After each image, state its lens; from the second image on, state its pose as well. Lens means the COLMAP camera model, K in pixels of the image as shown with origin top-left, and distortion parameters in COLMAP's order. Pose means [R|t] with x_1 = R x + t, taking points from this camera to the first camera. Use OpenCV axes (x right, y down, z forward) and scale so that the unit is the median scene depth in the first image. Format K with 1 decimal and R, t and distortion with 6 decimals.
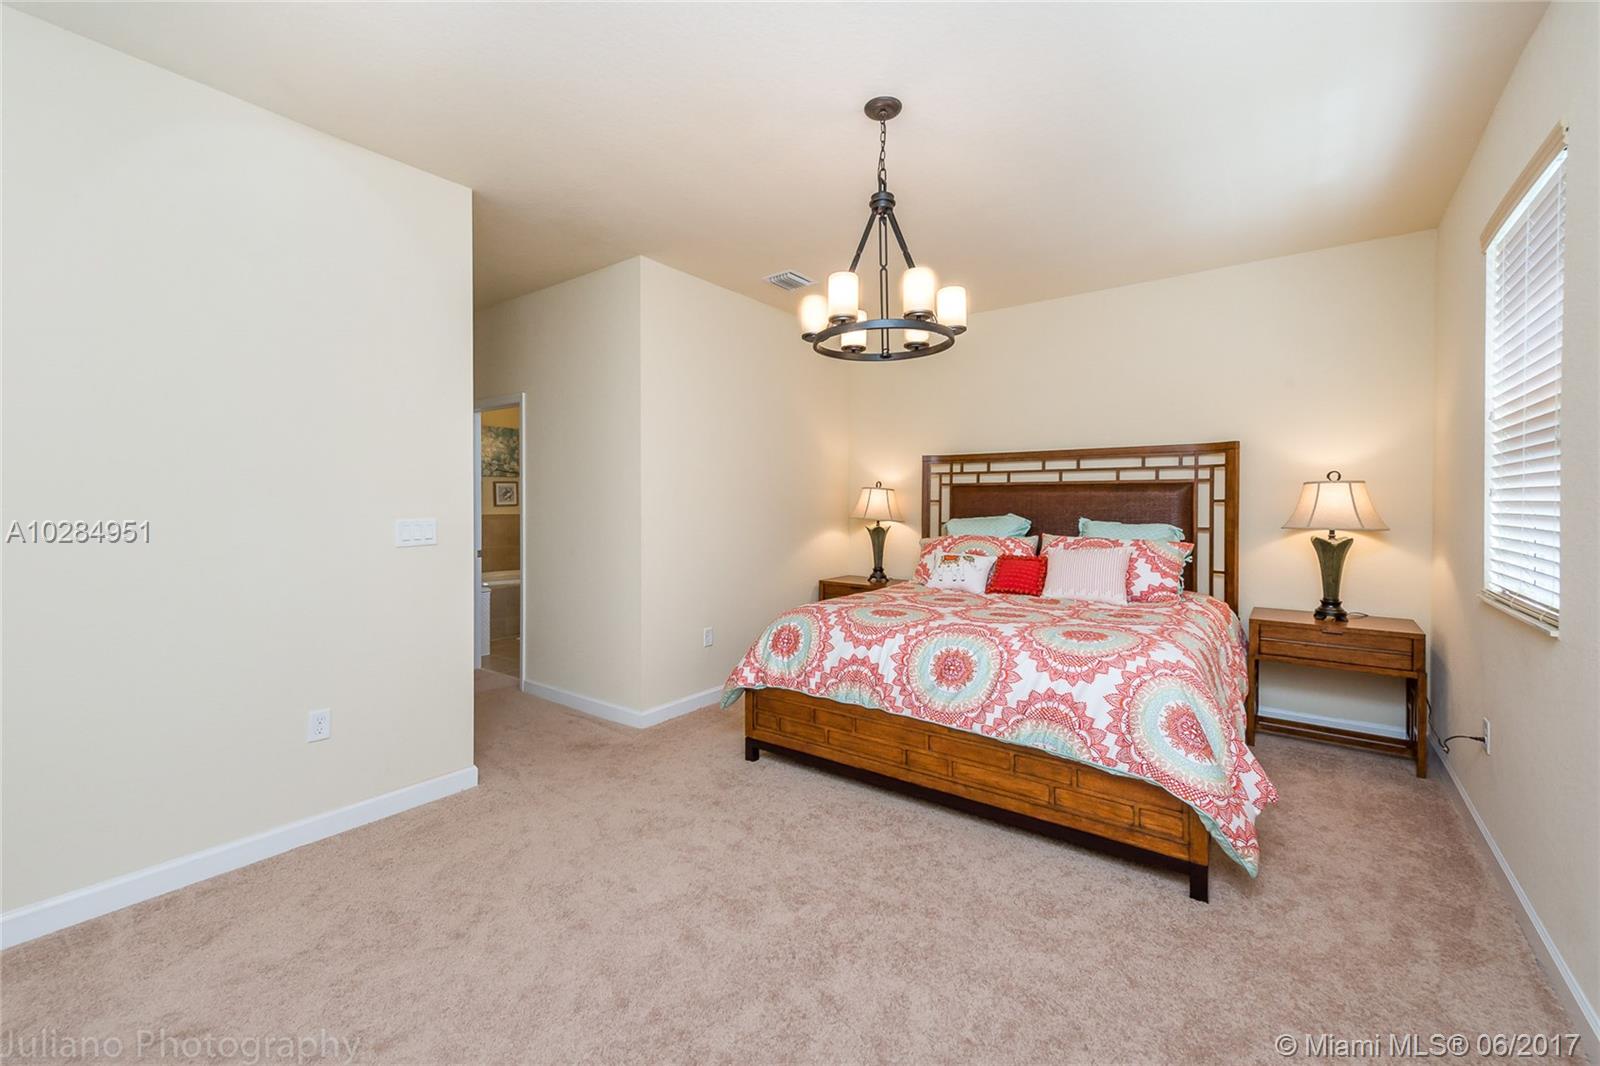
lens RADIAL K [[656.0, 0, 795.8], [0, 656.0, 517.4], [0, 0, 1]] dist [0.004744, 0.000088]
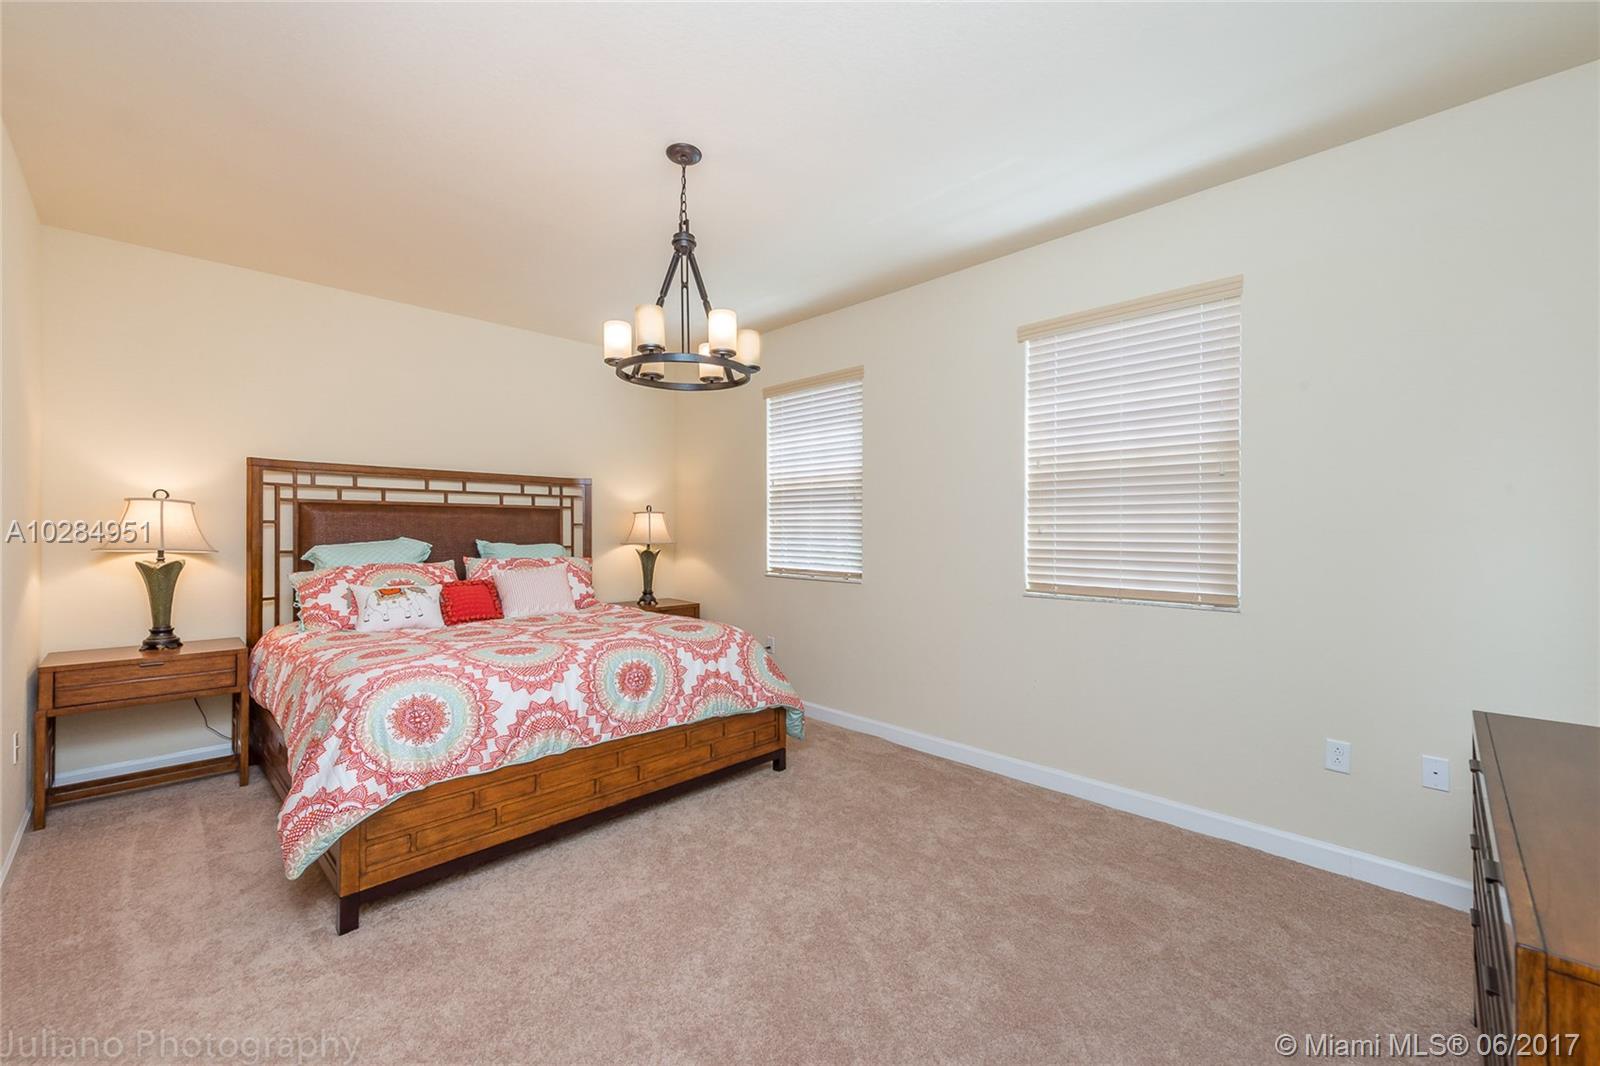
lens RADIAL K [[656.0, 0, 795.7], [0, 656.0, 528.4], [0, 0, 1]] dist [0.004744, 0.000088]
pose [[0.128492, -0.002412, 0.991708, -0.547444], [0.016671, 0.999861, 0.000272, -0.010144], [-0.991570, 0.016498, 0.128514, 0.410599]]
